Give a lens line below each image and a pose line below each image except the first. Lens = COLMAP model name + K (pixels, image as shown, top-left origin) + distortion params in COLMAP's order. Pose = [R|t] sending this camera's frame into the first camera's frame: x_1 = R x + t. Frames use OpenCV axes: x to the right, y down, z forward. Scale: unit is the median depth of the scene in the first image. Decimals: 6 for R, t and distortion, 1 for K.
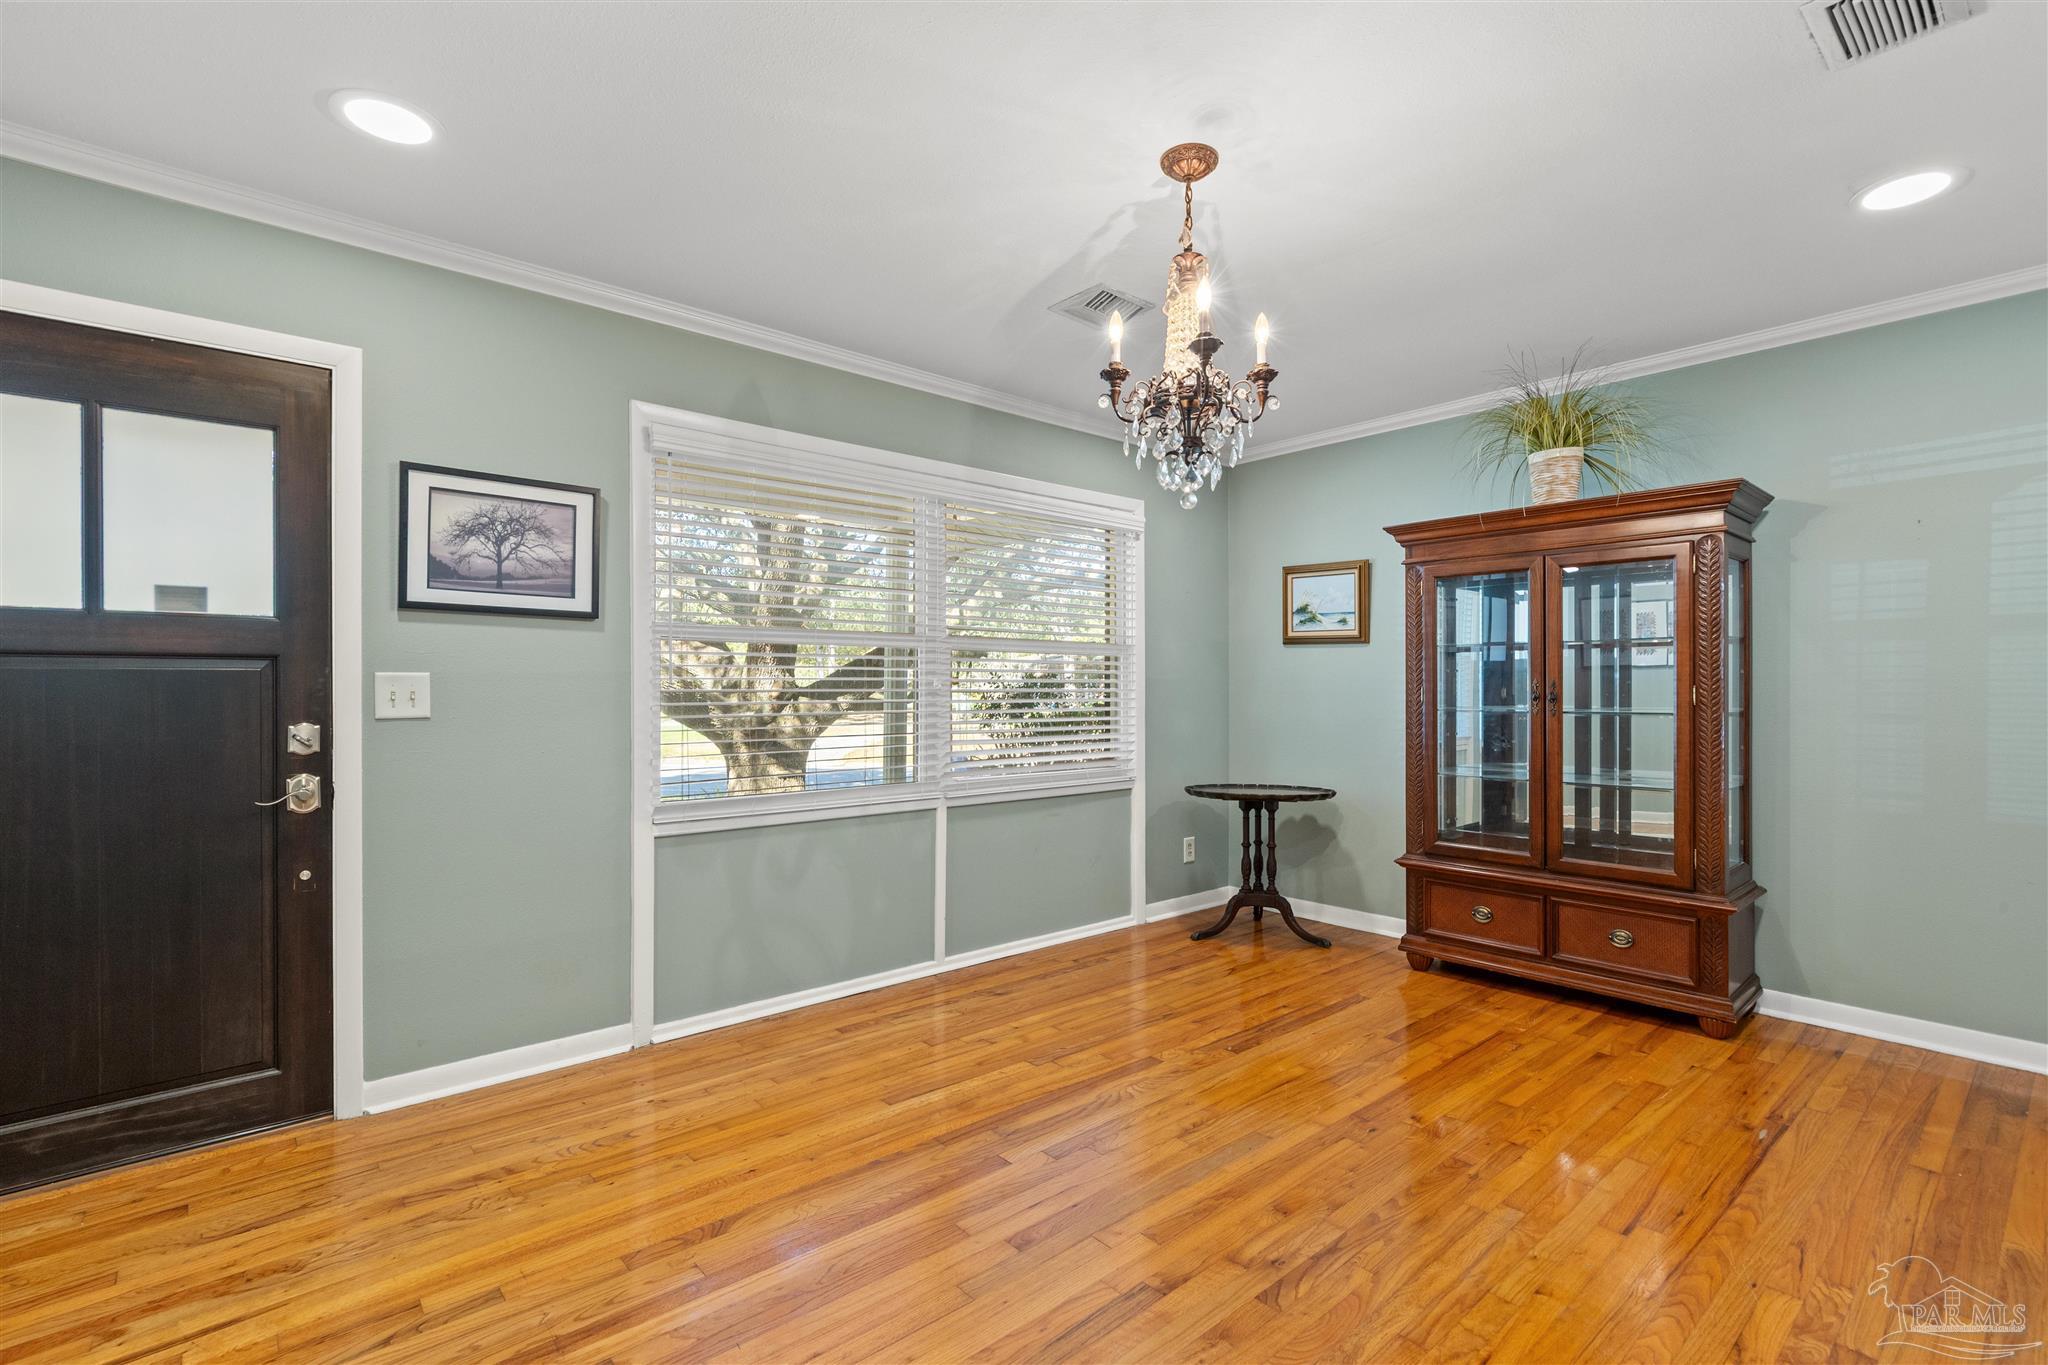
lens RADIAL K [[937.9, 0, 1022.4], [0, 937.9, 684.6], [0, 0, 1]] dist [-0.005367, 0.002270]
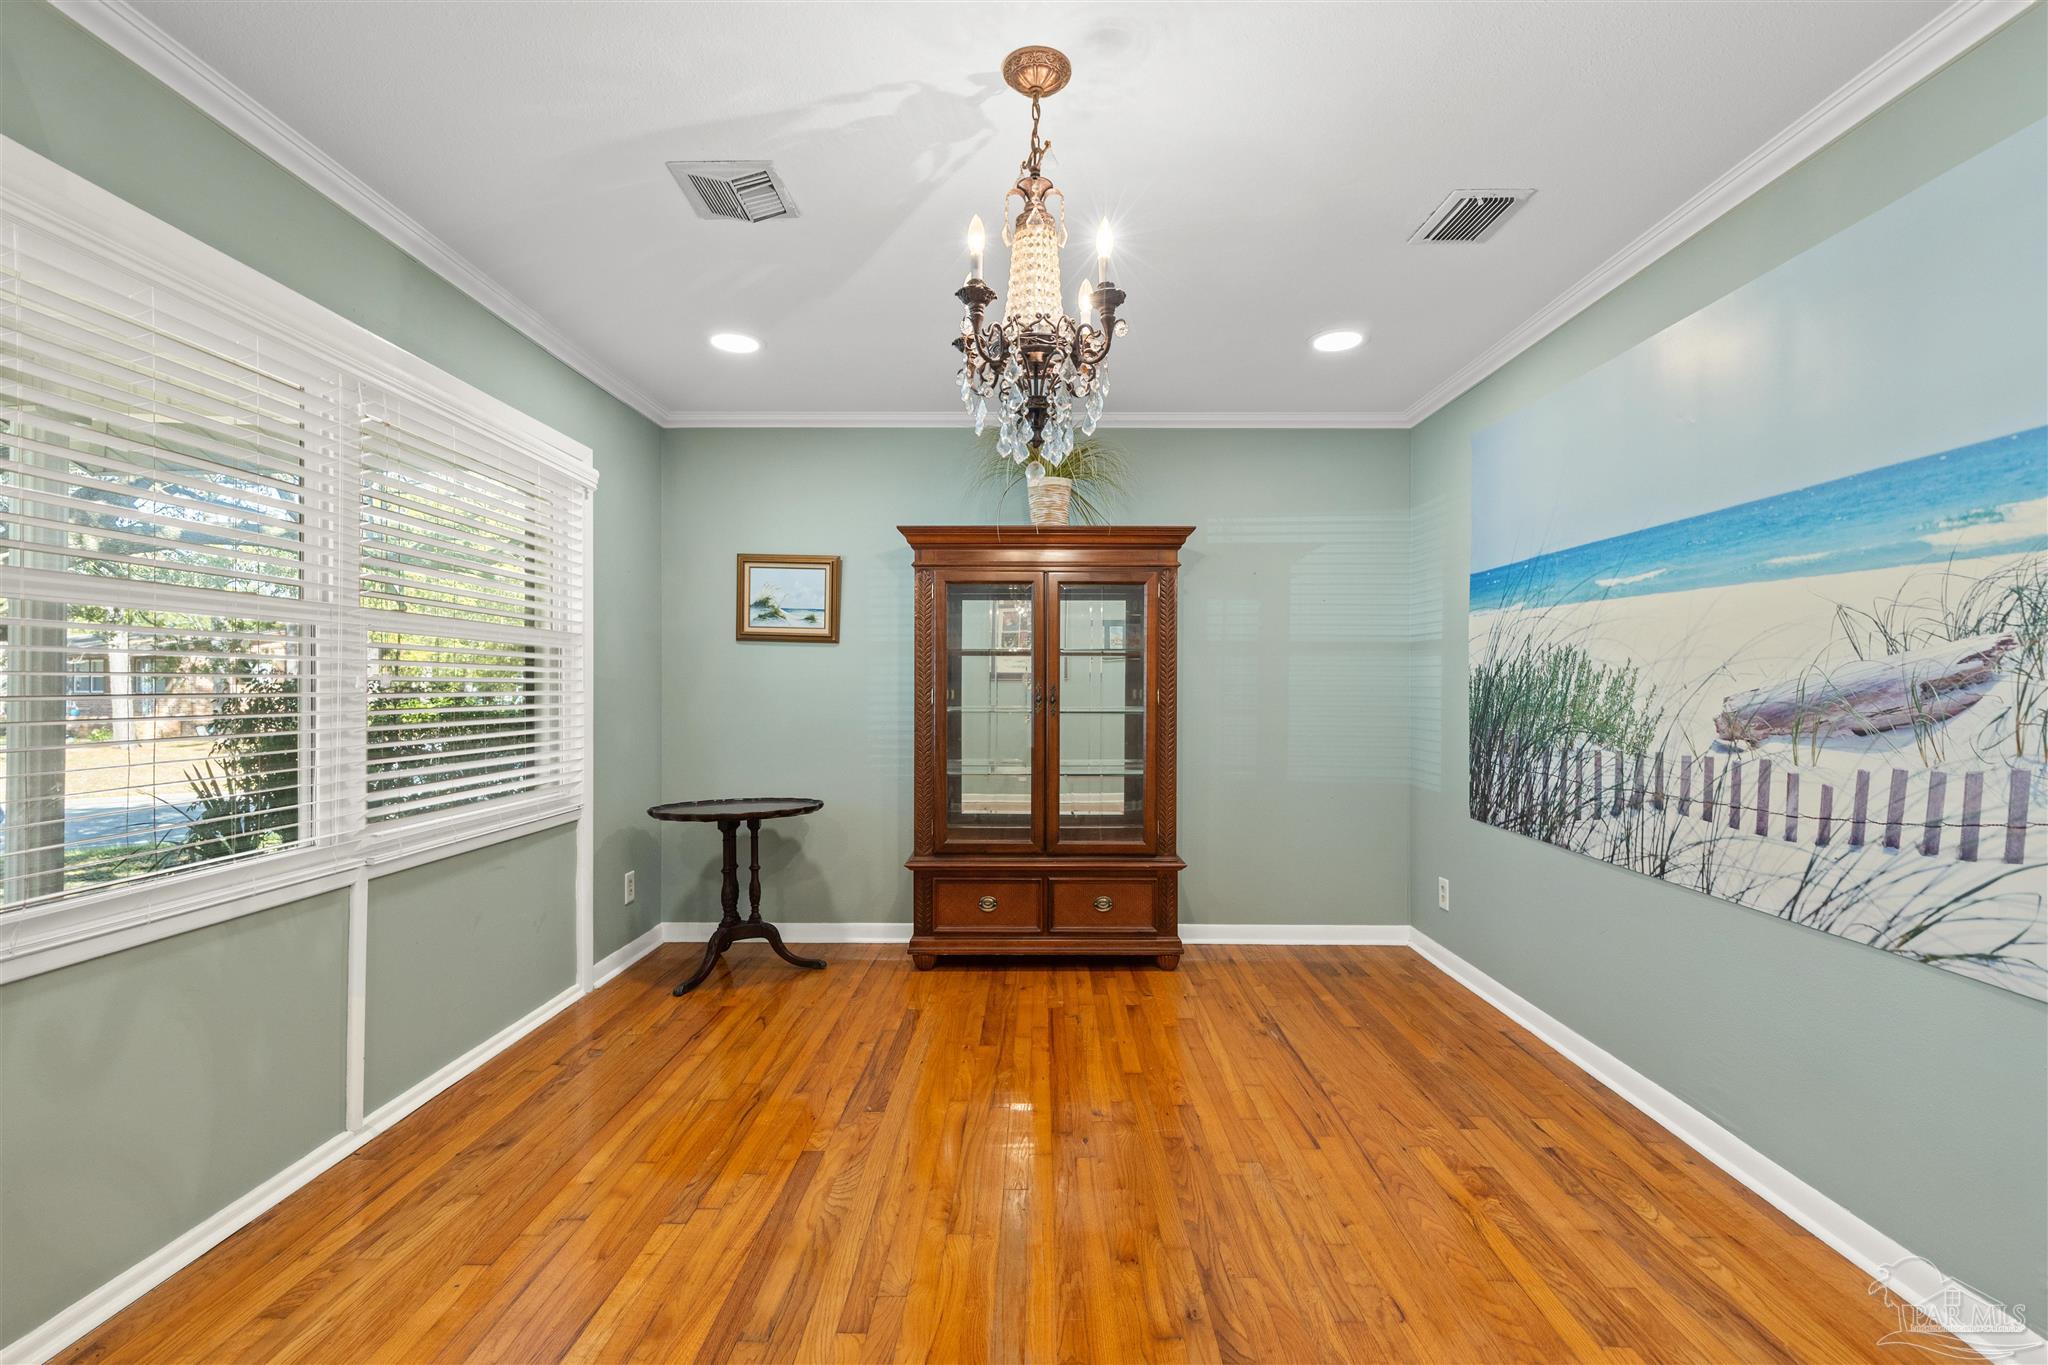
lens RADIAL K [[937.9, 0, 1024.6], [0, 937.9, 688.3], [0, 0, 1]] dist [-0.005367, 0.002270]
pose [[0.656866, 0.001039, 0.754006, -0.291626], [-0.006157, 0.999973, 0.003986, -0.003604], [-0.753982, -0.007261, 0.656855, 0.282243]]
